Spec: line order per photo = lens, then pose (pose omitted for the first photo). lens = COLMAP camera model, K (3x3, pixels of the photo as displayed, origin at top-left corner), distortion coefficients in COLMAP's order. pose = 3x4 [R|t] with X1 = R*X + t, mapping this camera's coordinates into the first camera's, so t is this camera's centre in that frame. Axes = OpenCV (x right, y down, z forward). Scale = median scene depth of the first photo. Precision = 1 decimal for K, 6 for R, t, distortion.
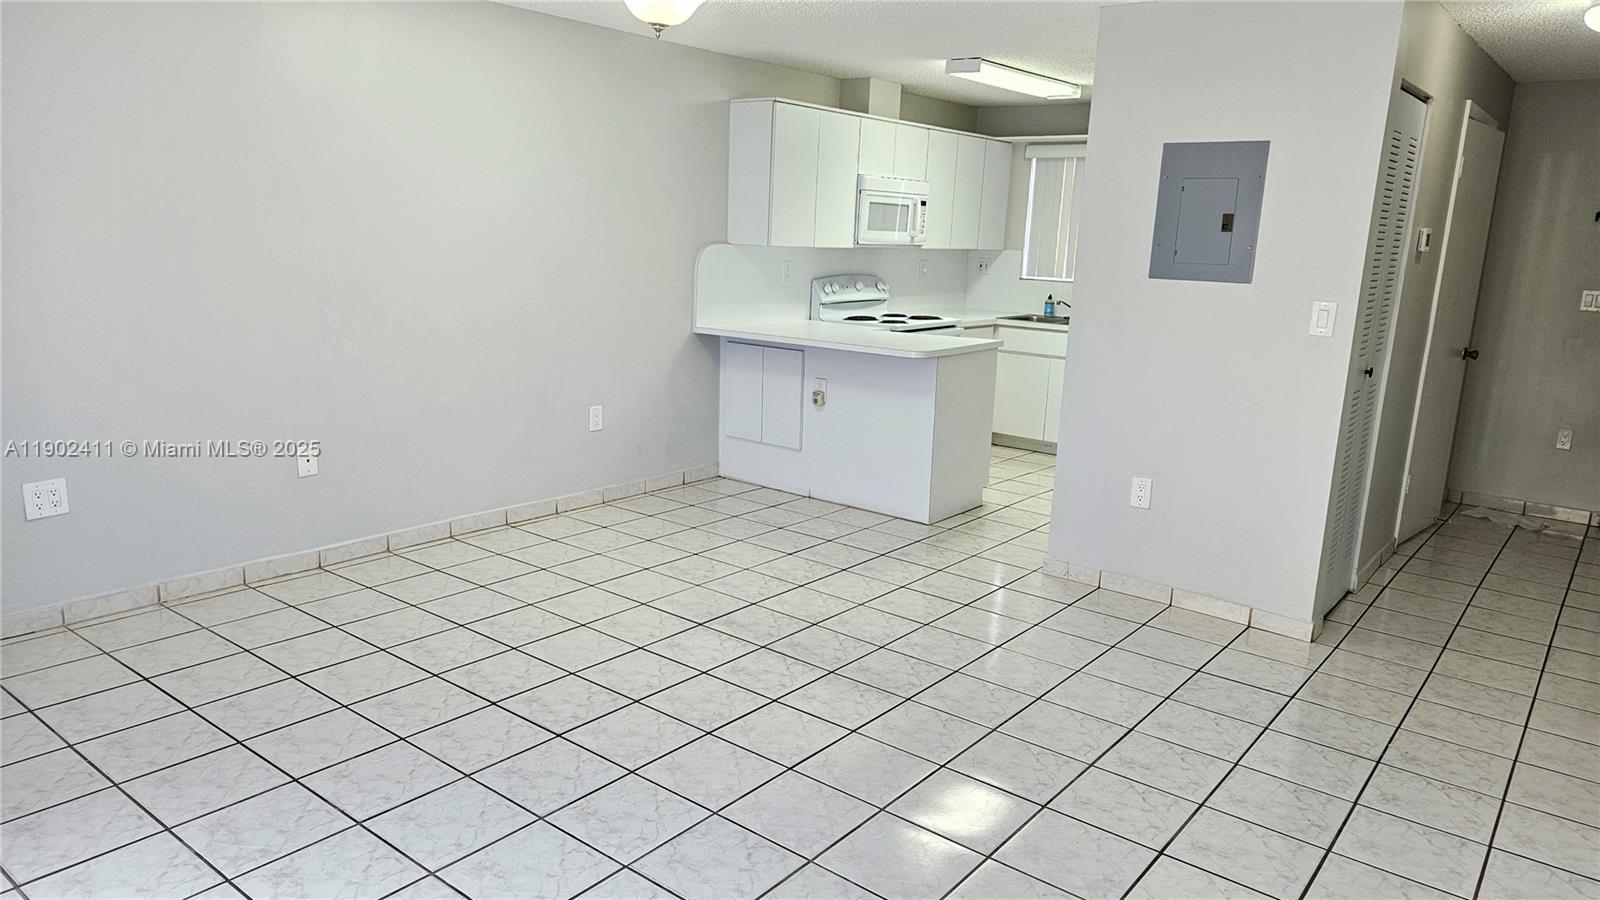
lens RADIAL K [[1068.2, 0, 794.1], [0, 1068.2, 441.2], [0, 0, 1]] dist [0.076698, -0.063804]
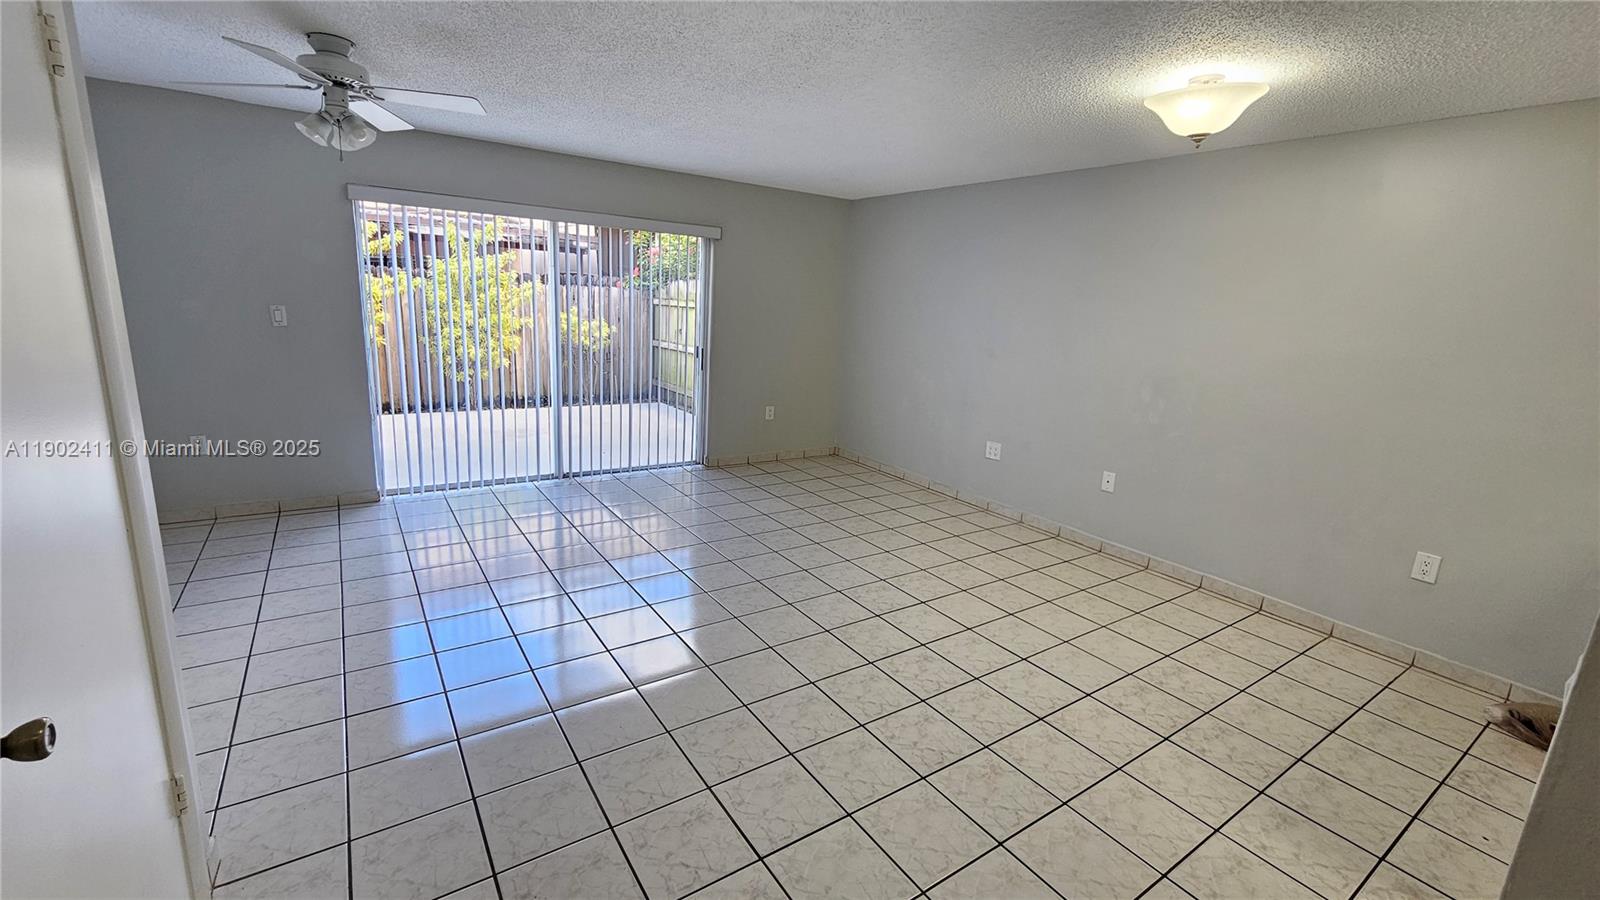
lens RADIAL K [[661.3, 0, 790.8], [0, 661.3, 446.3], [0, 0, 1]] dist [-0.003062, 0.001443]
pose [[-0.300034, 0.155246, -0.941211, 0.418882], [-0.250188, 0.939323, 0.234688, -0.101116], [0.920535, 0.305894, -0.242988, 0.577497]]
